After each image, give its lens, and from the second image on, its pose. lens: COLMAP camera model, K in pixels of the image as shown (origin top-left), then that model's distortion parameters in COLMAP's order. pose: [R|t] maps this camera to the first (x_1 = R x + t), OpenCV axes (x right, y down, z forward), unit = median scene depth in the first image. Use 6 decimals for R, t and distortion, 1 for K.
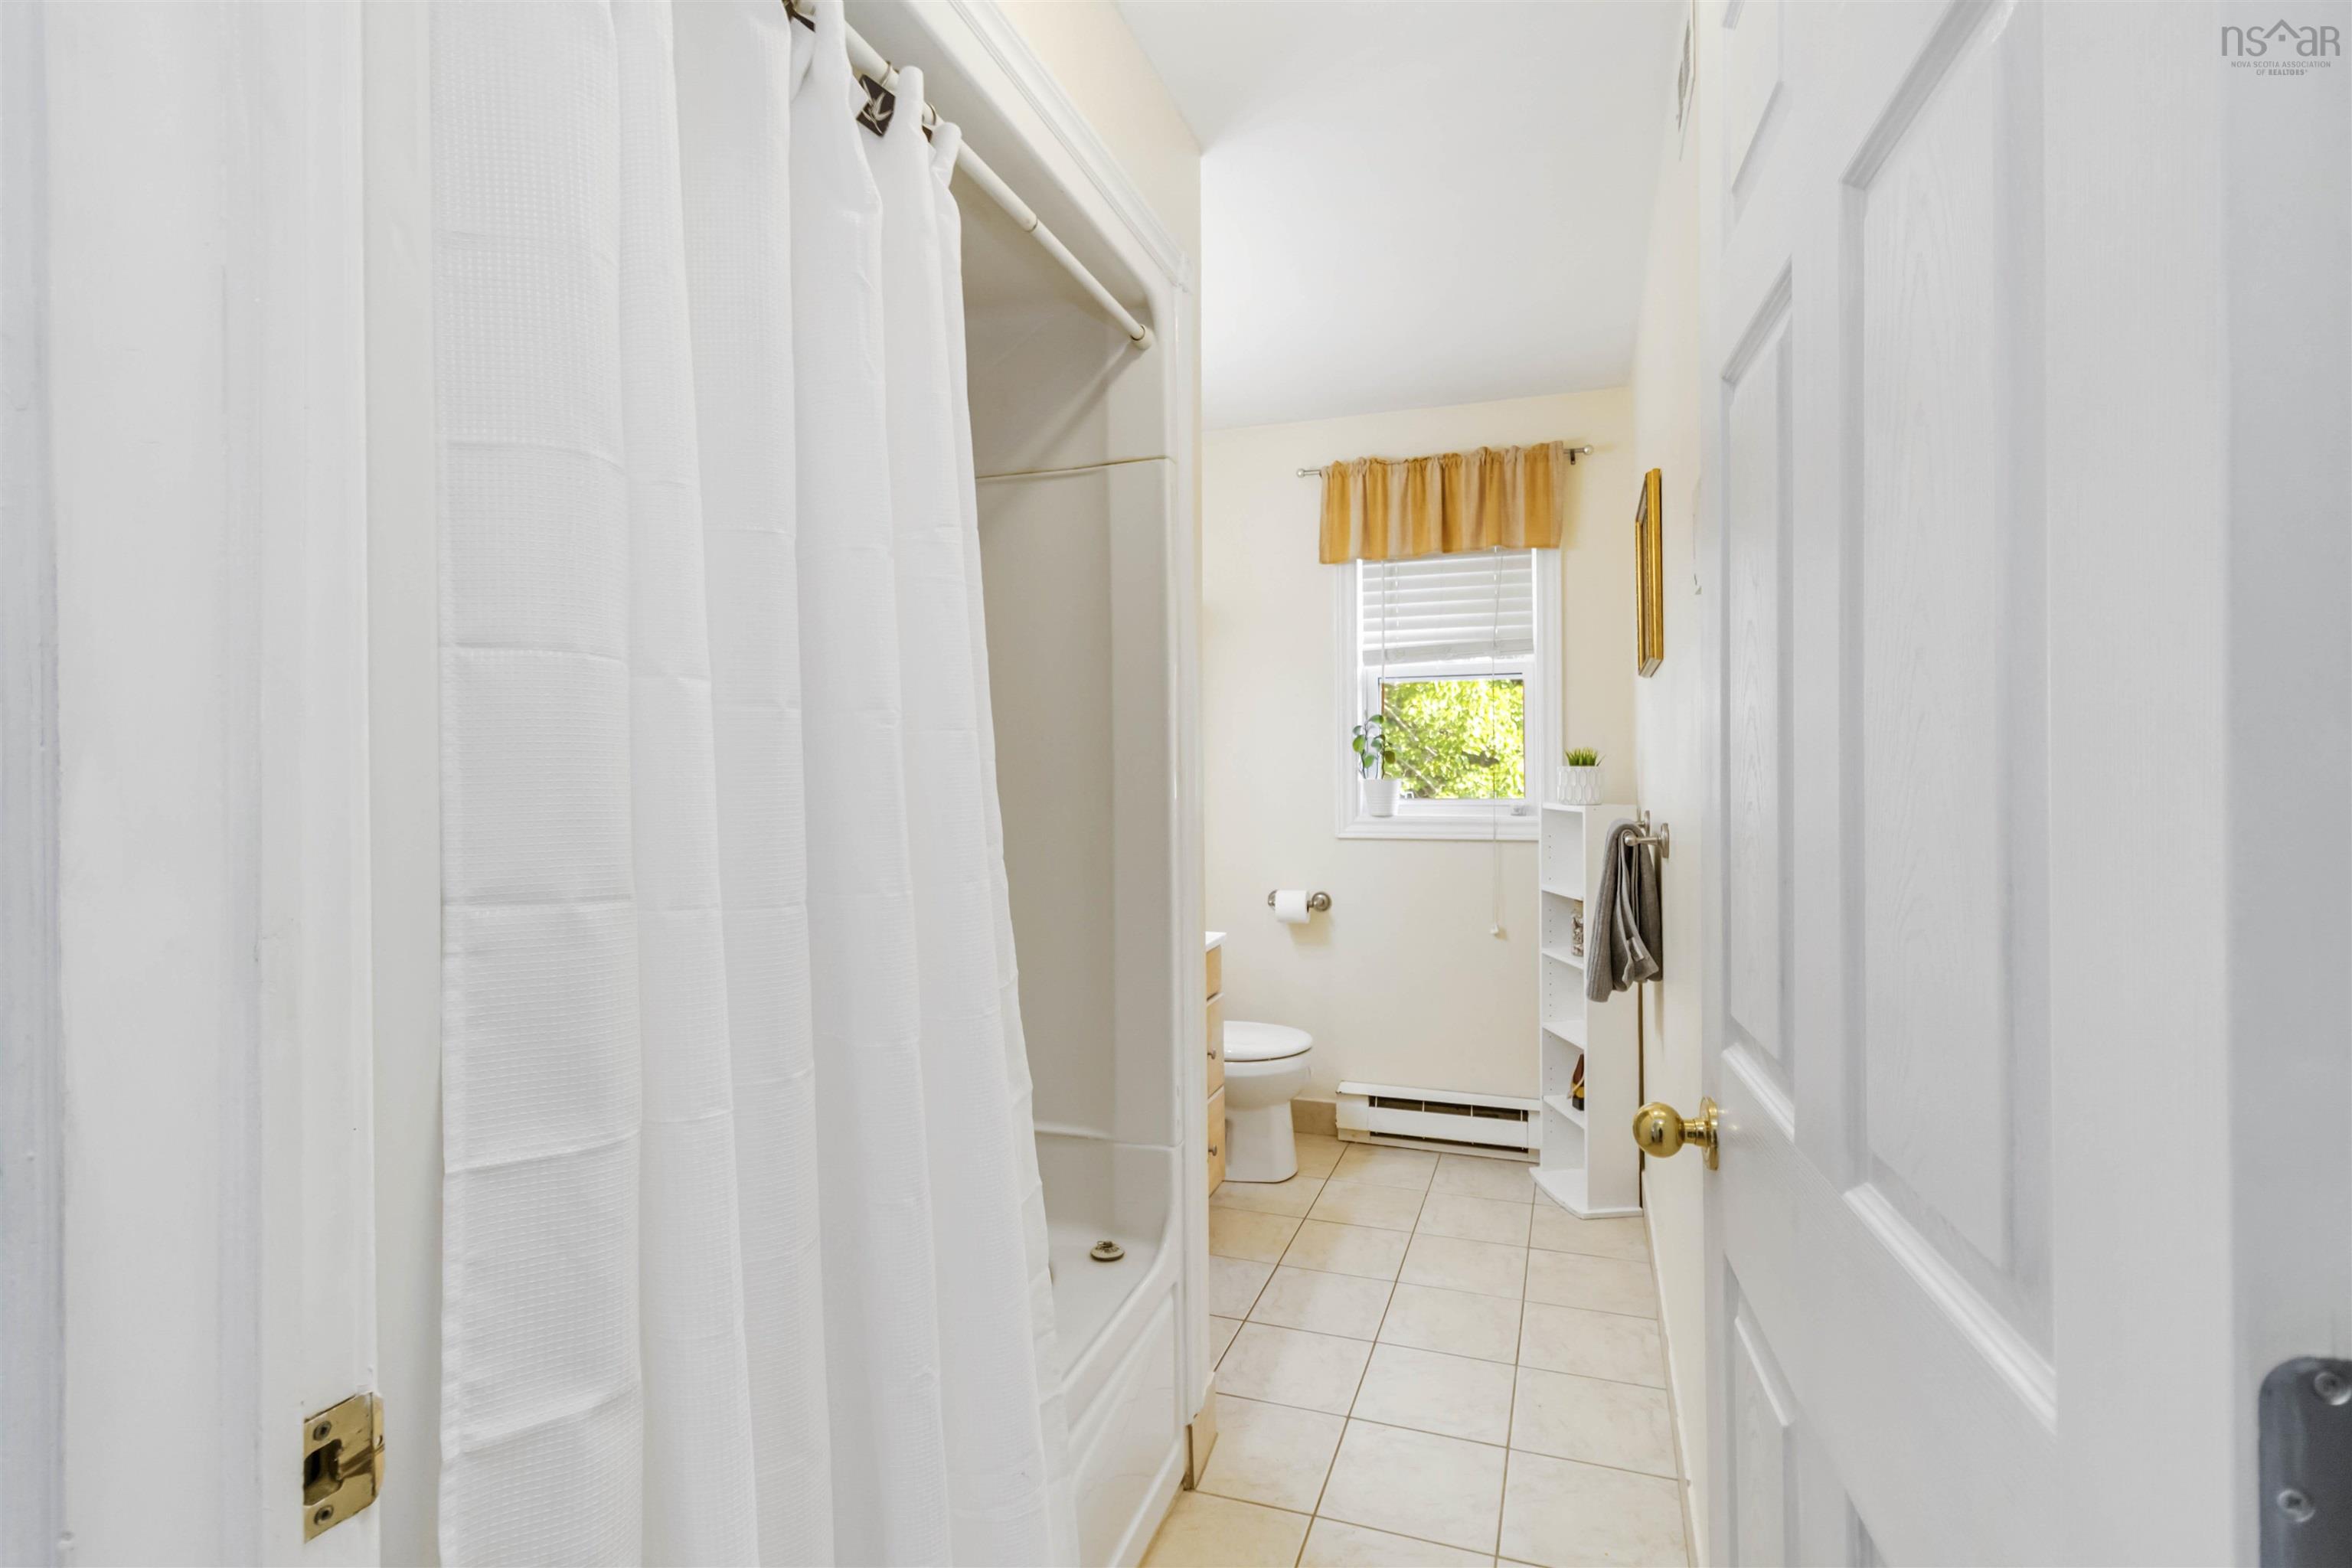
lens RADIAL K [[1107.0, 0, 1187.5], [0, 1107.0, 737.4], [0, 0, 1]] dist [0.000360, 0.000322]
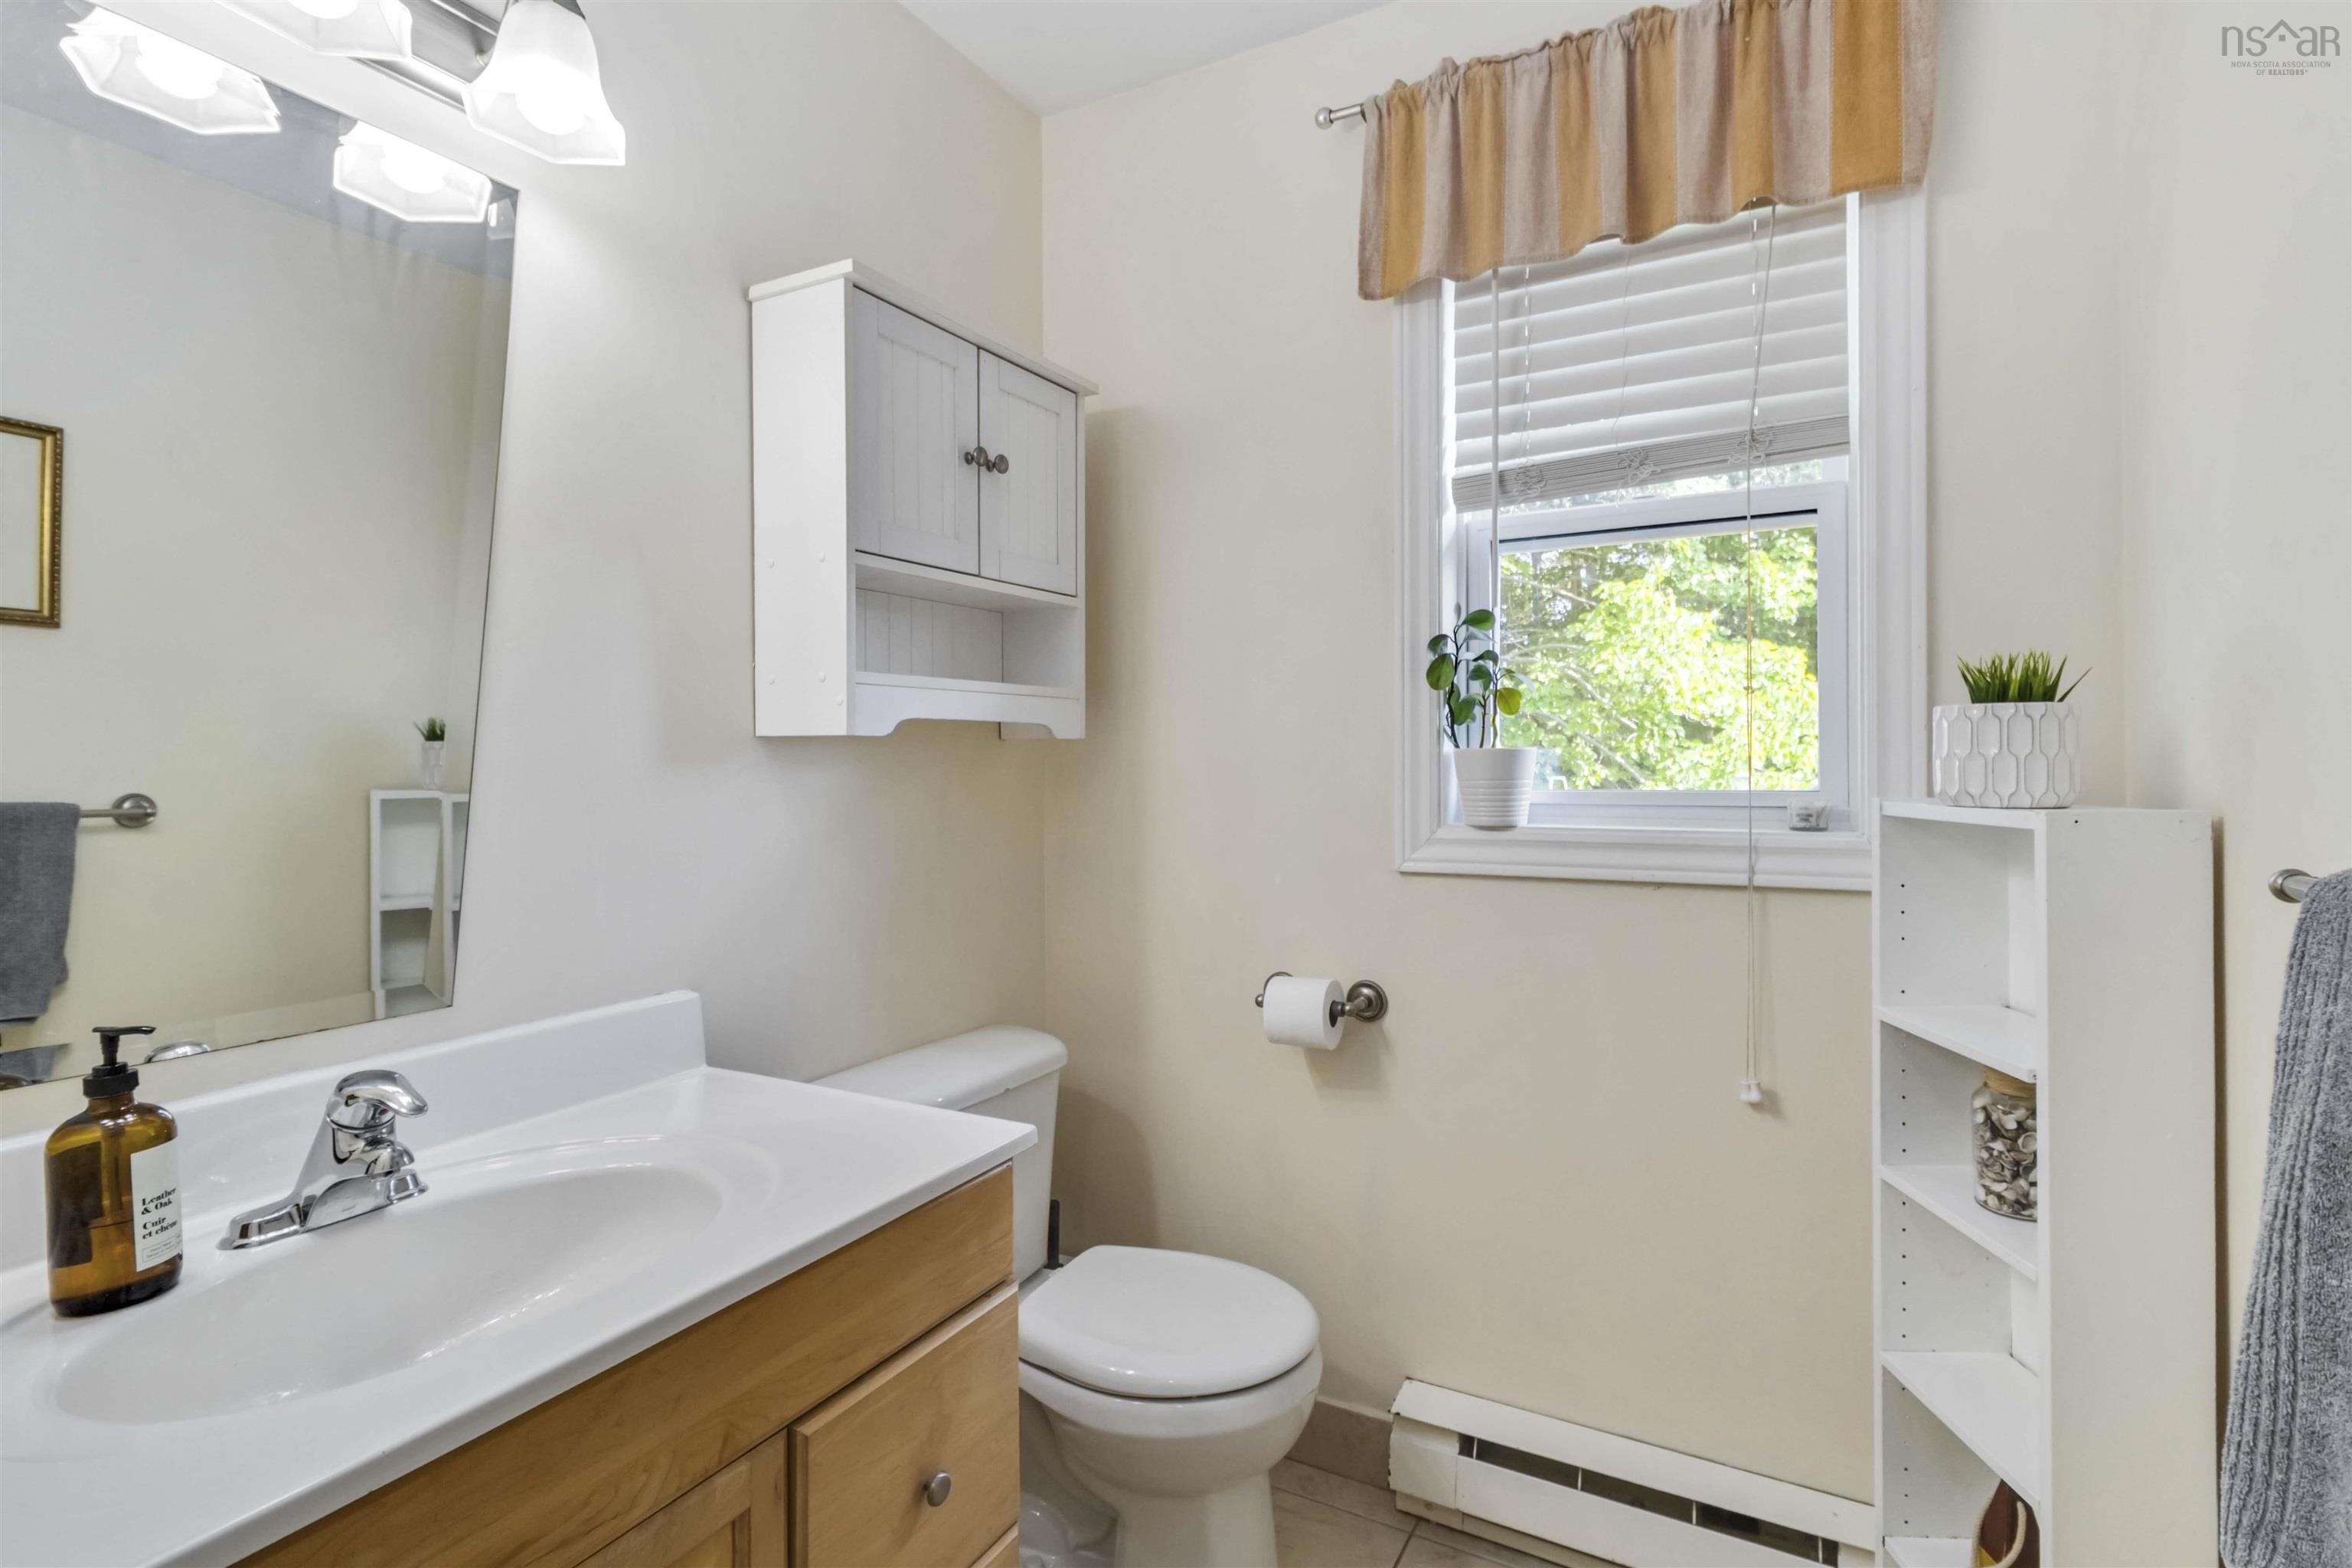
lens RADIAL K [[1130.4, 0, 1193.9], [0, 1130.4, 746.7], [0, 0, 1]] dist [0.004553, 0.000304]
pose [[0.986347, -0.000881, -0.164679, 0.130364], [0.003257, 0.999894, 0.014156, 0.029724], [0.164649, -0.014499, 0.986246, 0.508781]]
